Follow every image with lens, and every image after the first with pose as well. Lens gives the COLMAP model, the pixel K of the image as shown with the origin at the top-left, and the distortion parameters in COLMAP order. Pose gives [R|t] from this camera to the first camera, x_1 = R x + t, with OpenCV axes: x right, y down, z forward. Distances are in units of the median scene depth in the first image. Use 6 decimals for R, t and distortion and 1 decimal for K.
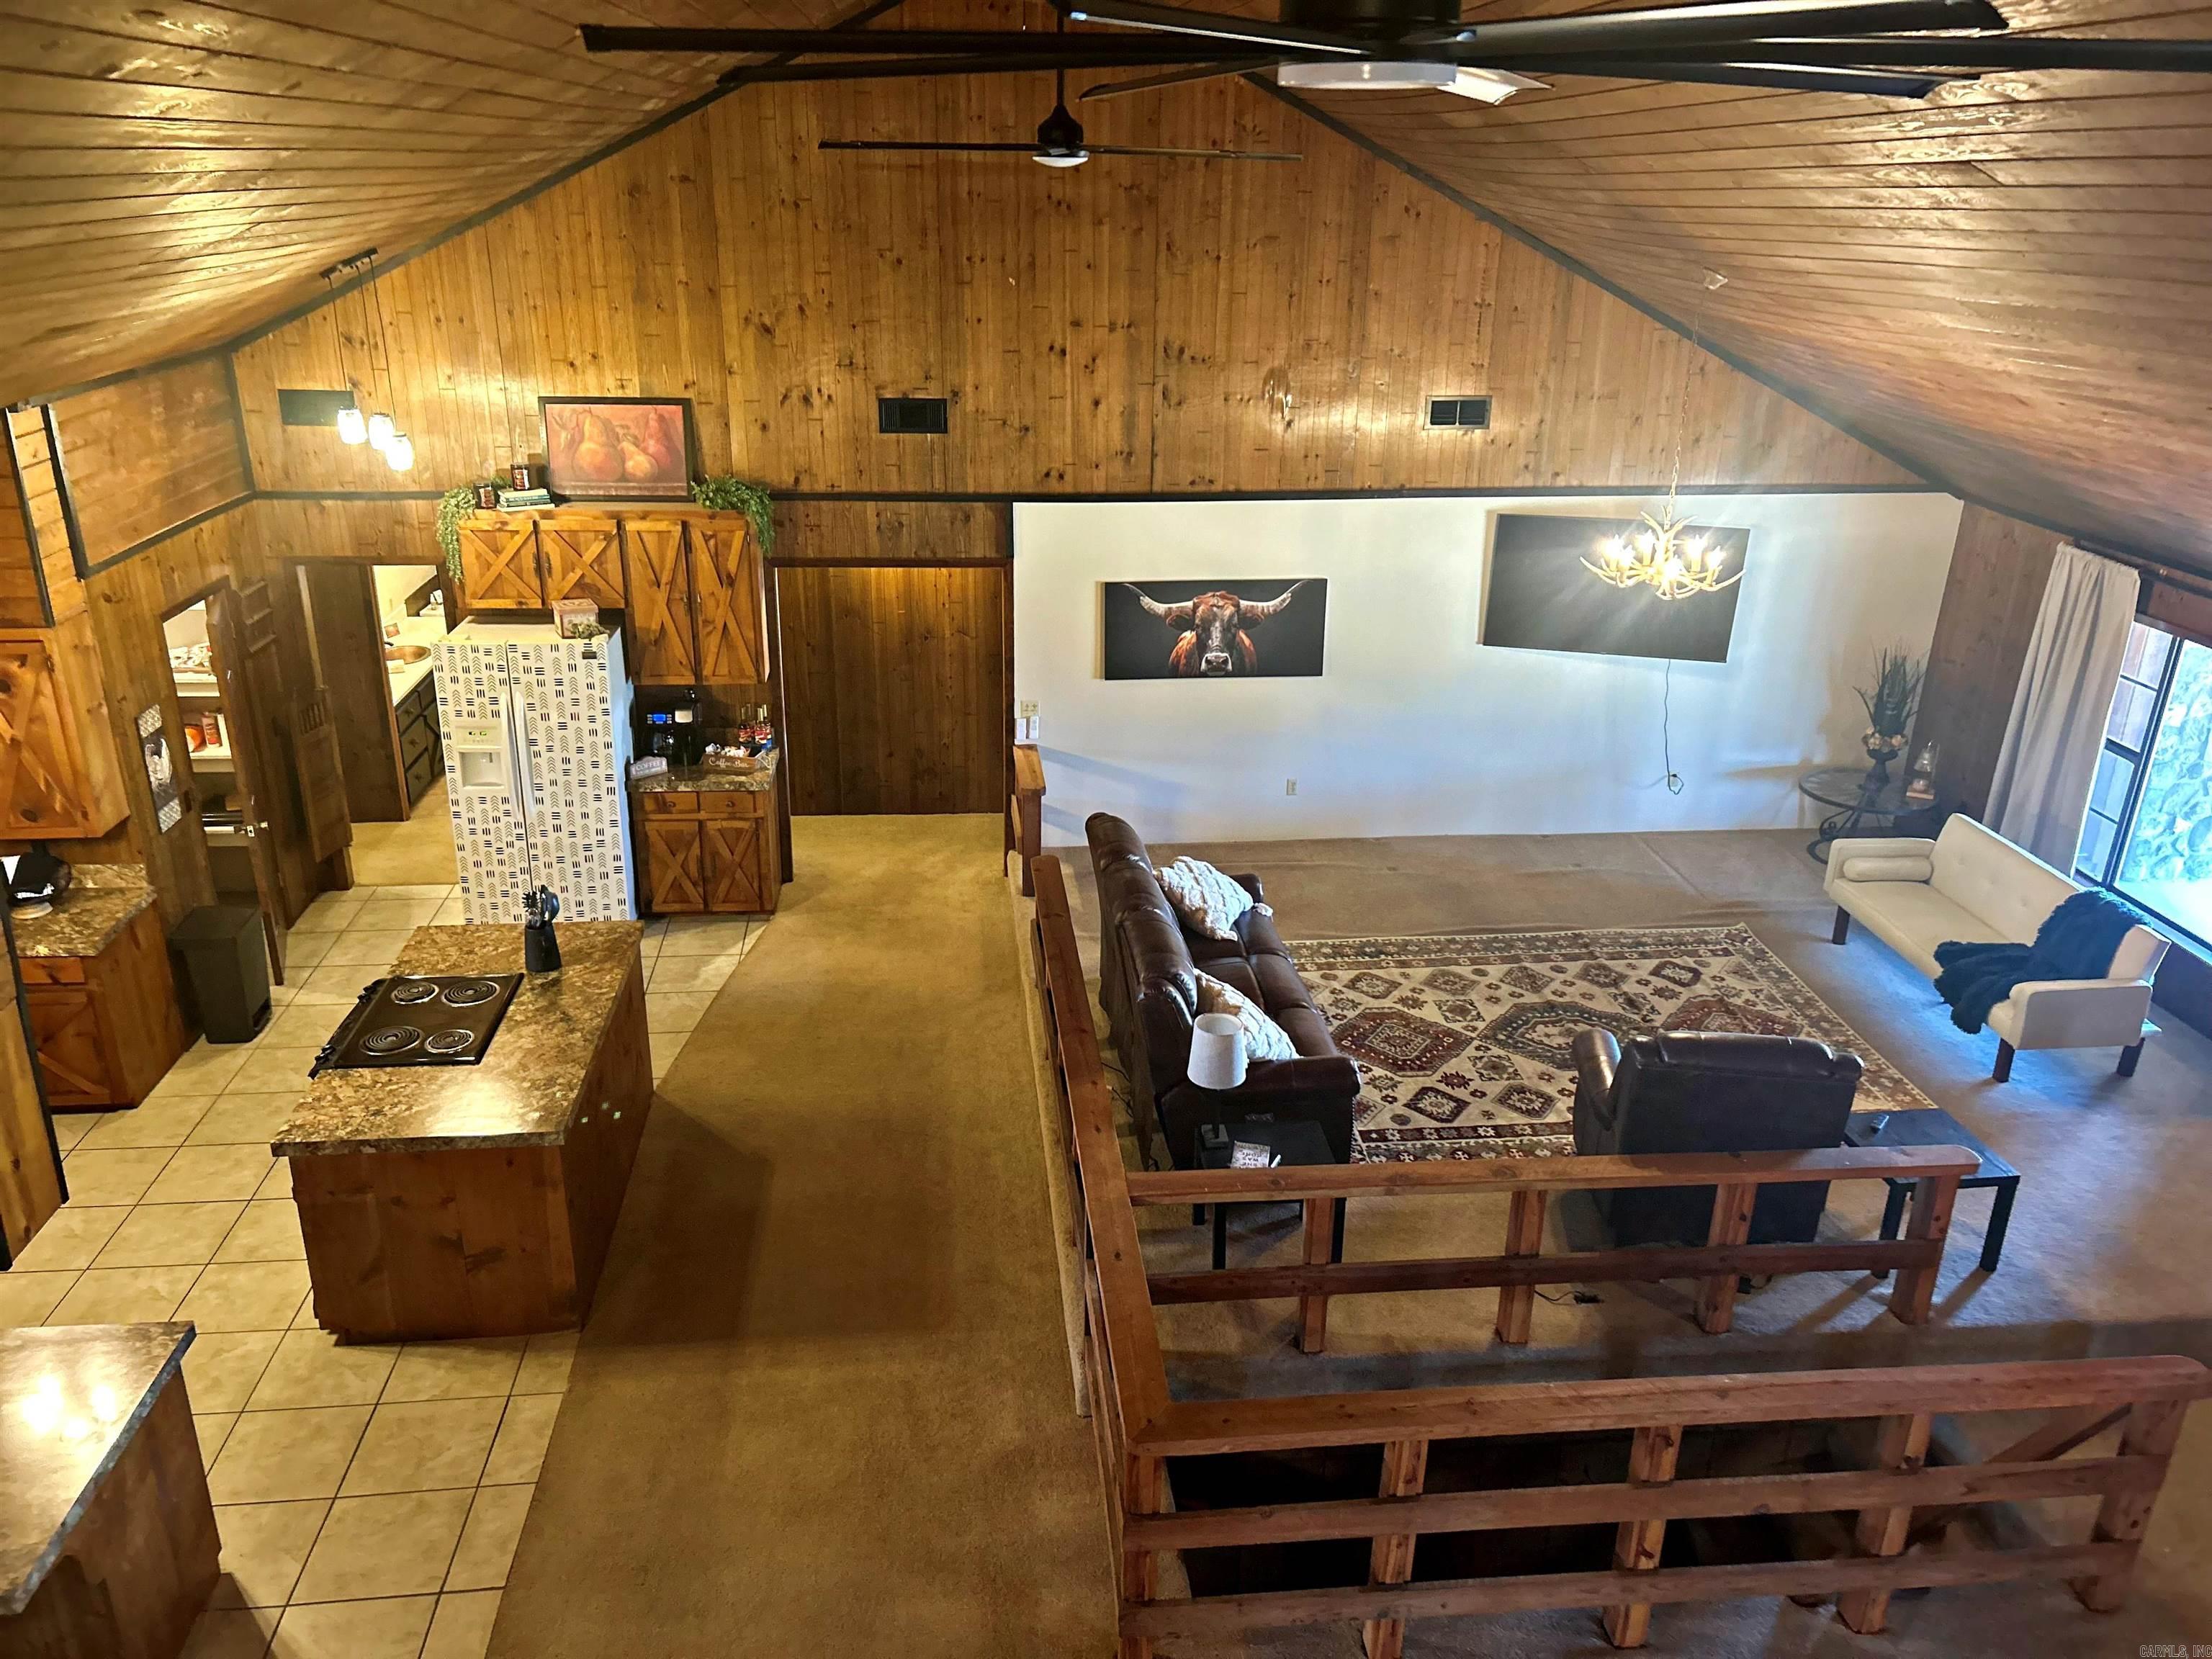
lens RADIAL K [[1666.2, 0, 1113.3], [0, 1666.2, 842.1], [0, 0, 1]] dist [0.074103, -0.088081]
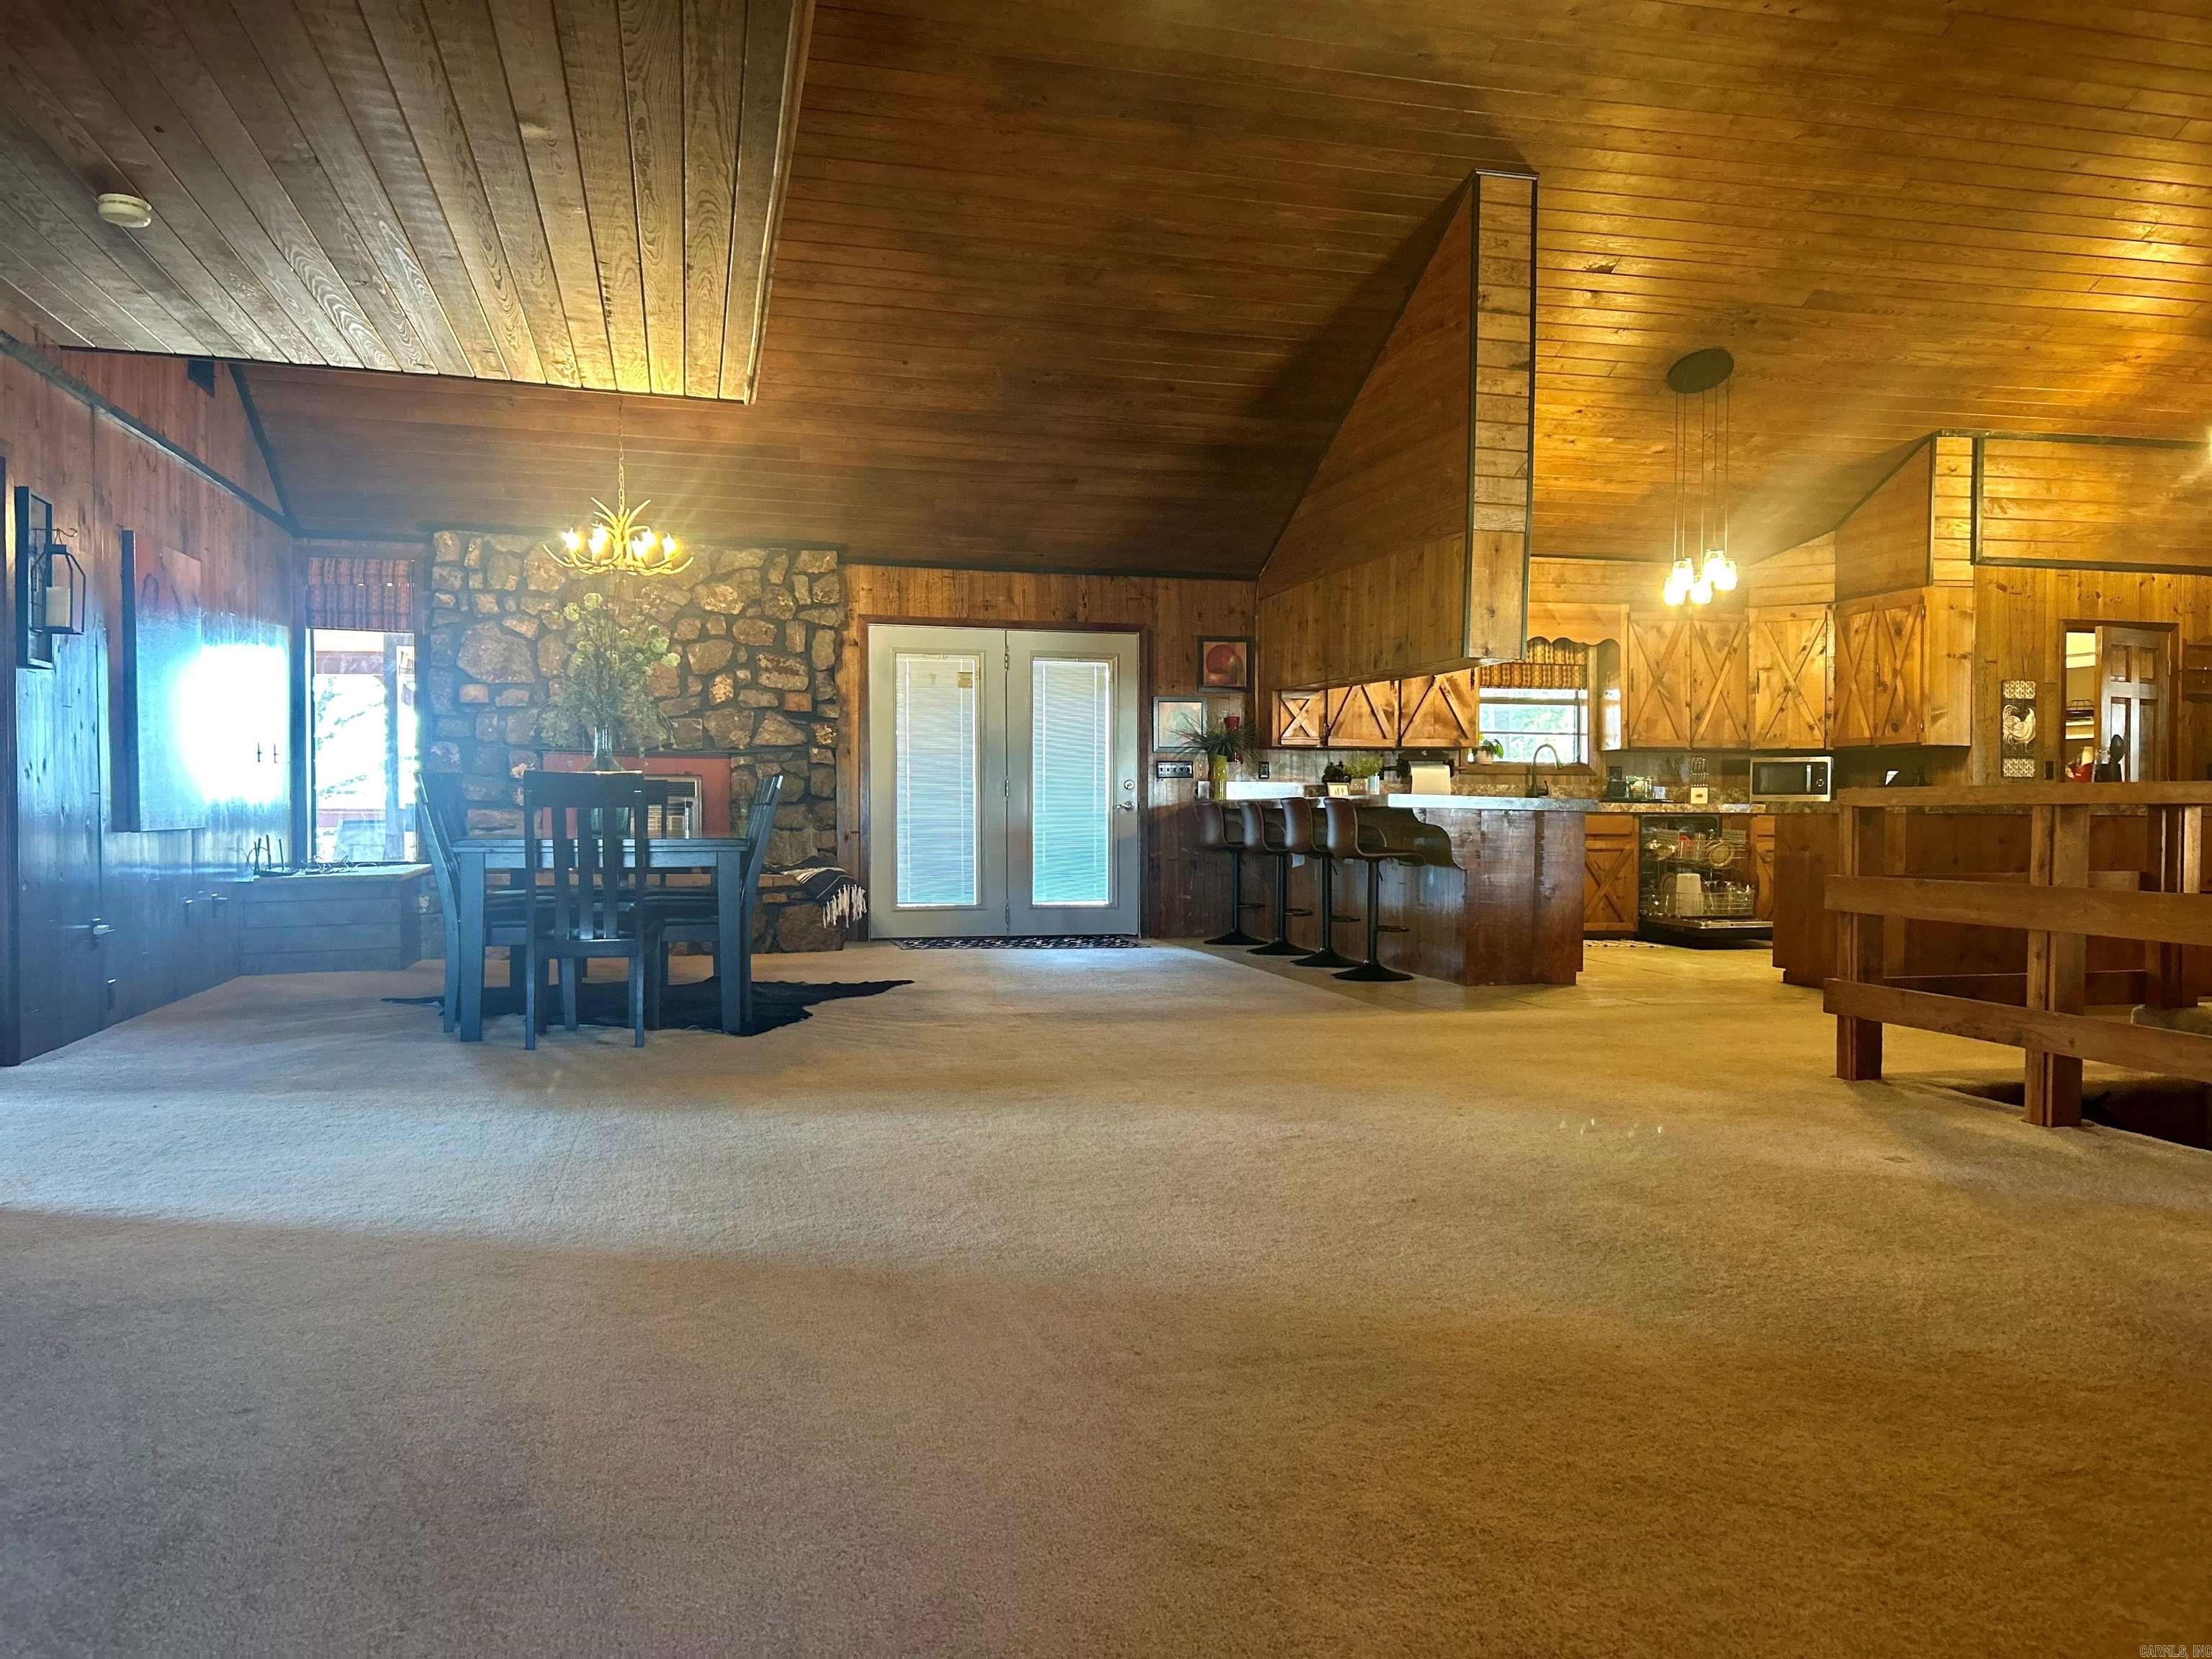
lens RADIAL K [[1666.2, 0, 1089.7], [0, 1666.2, 841.1], [0, 0, 1]] dist [0.074103, -0.088081]
pose [[0.117966, -0.005784, -0.993001, 0.554490], [-0.379430, 0.923844, -0.050456, 0.326842], [0.917669, 0.382726, 0.106787, 0.226106]]
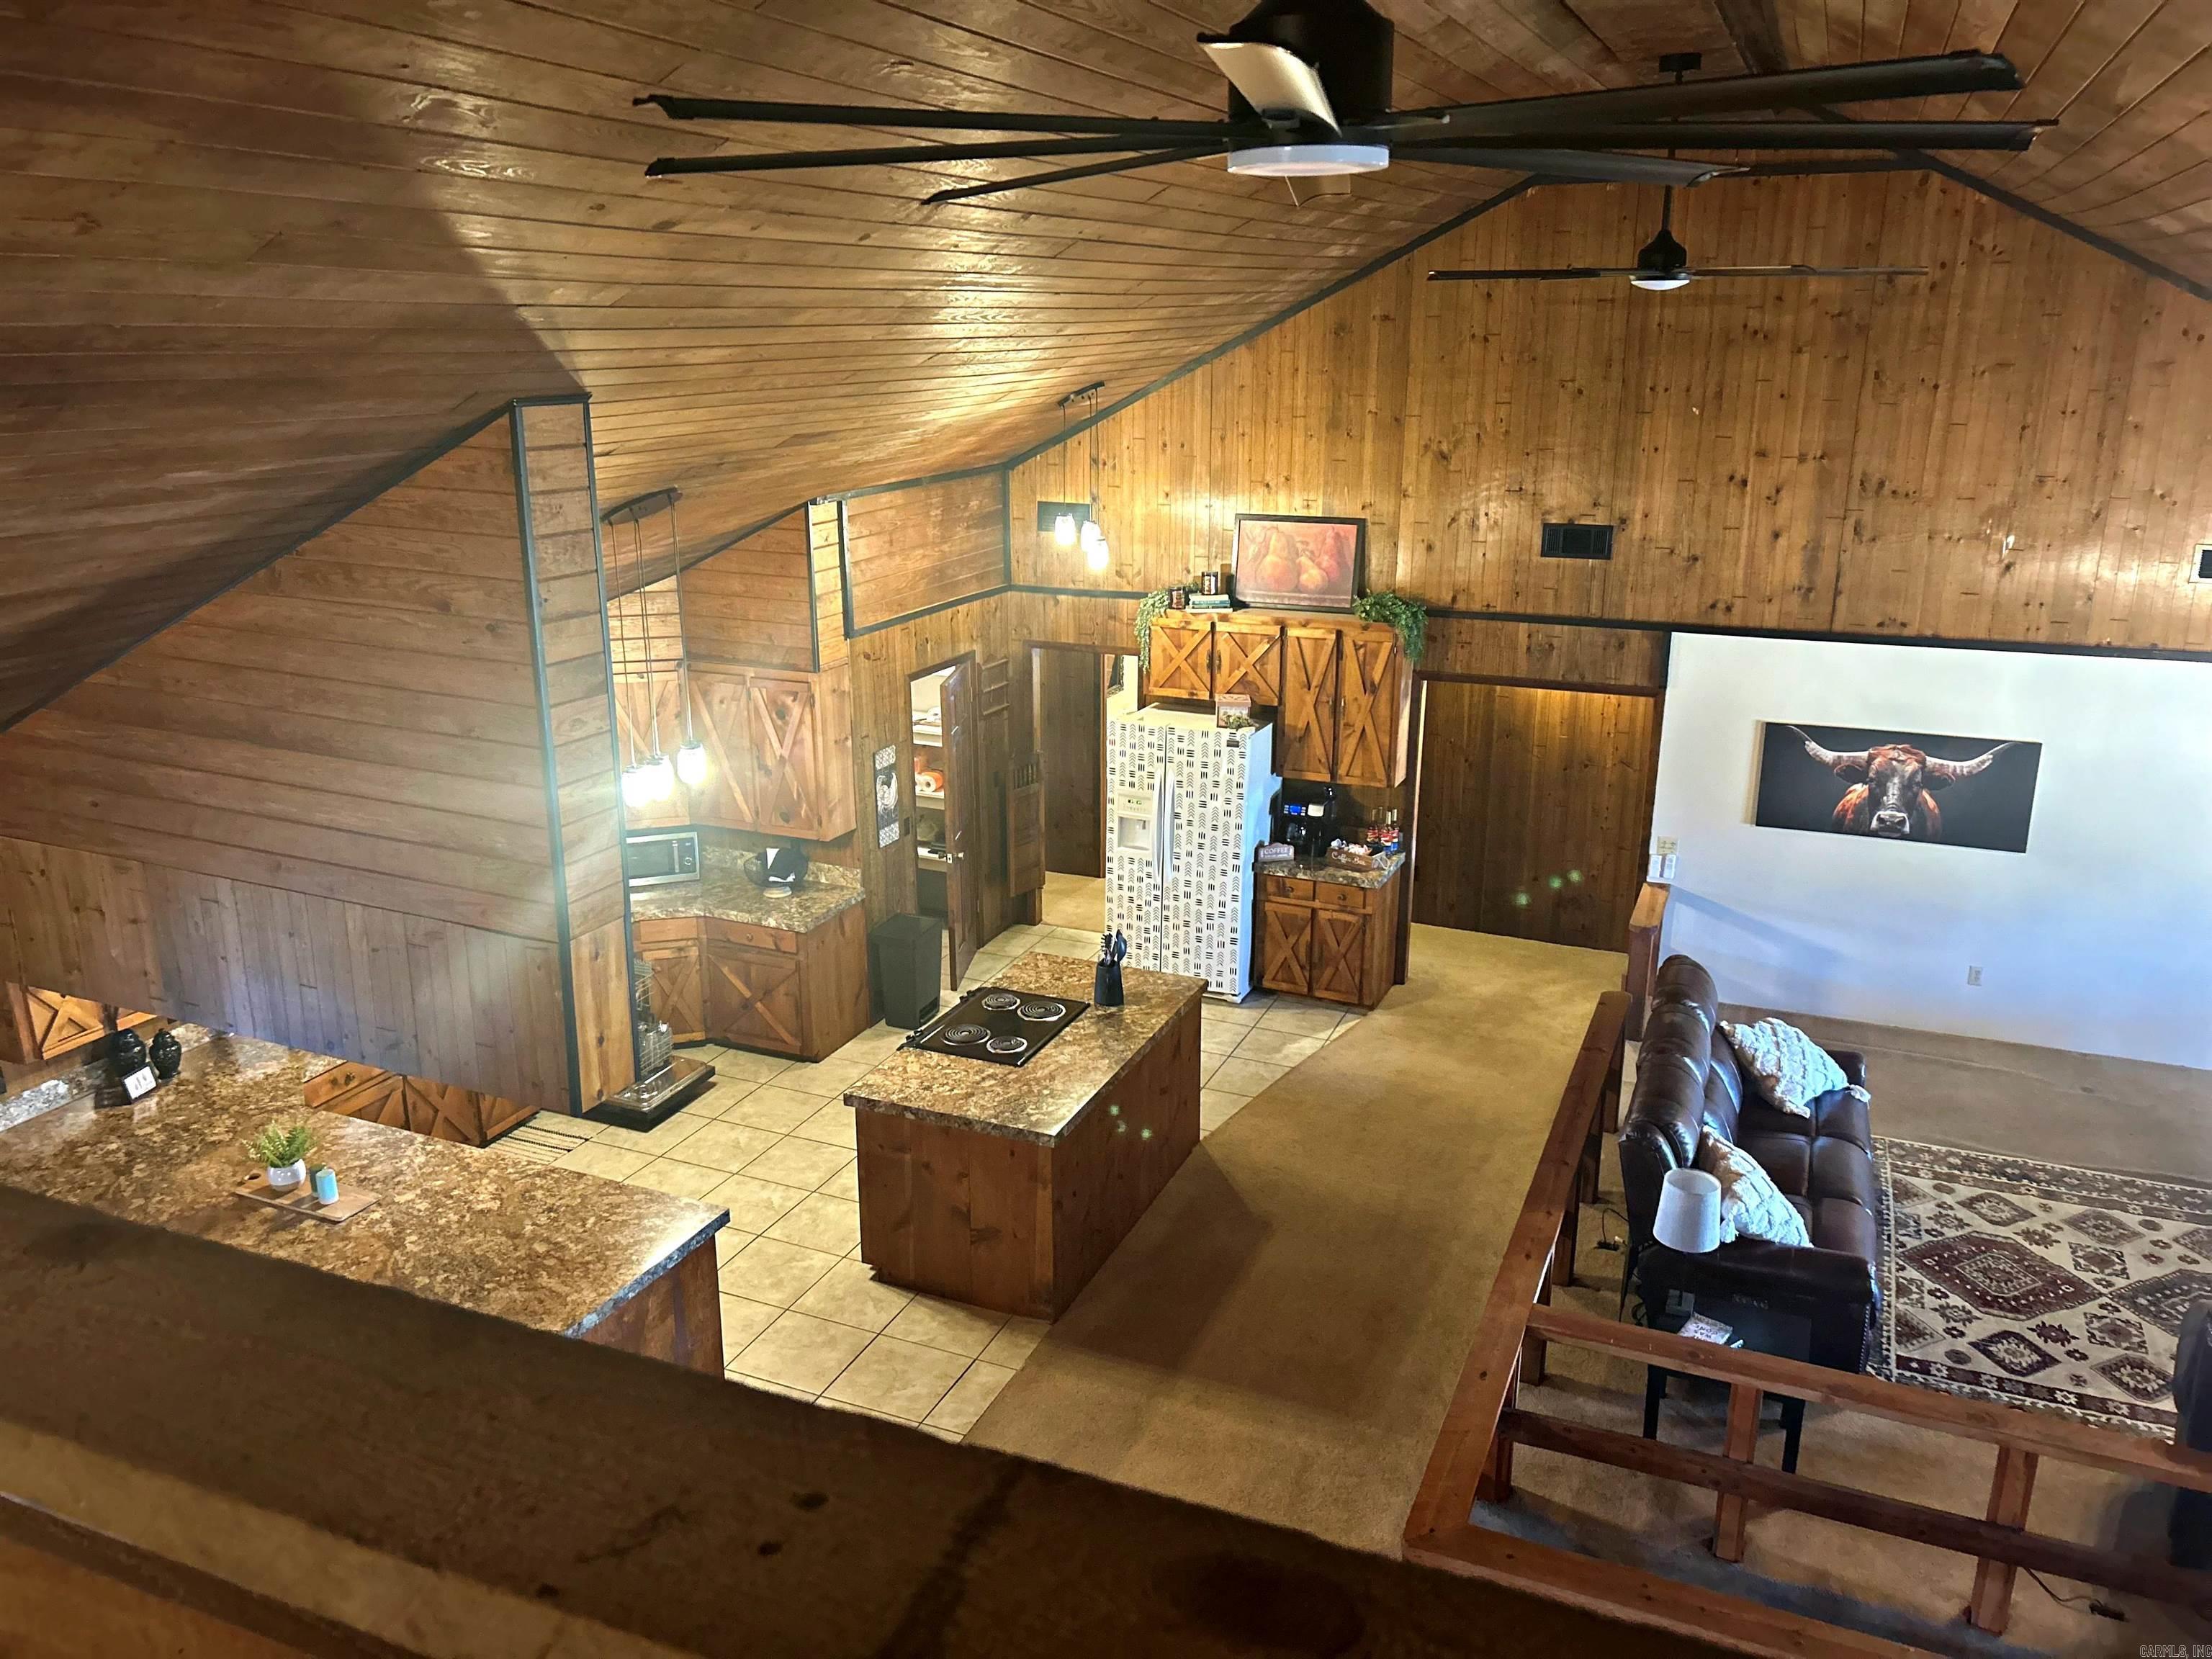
lens RADIAL K [[1666.2, 0, 1103.8], [0, 1666.2, 851.9], [0, 0, 1]] dist [0.074103, -0.088081]
pose [[0.870365, 0.129979, -0.474942, 0.141854], [-0.166586, 0.985384, -0.035607, 0.012127], [0.463372, 0.110110, 0.879296, 0.004838]]
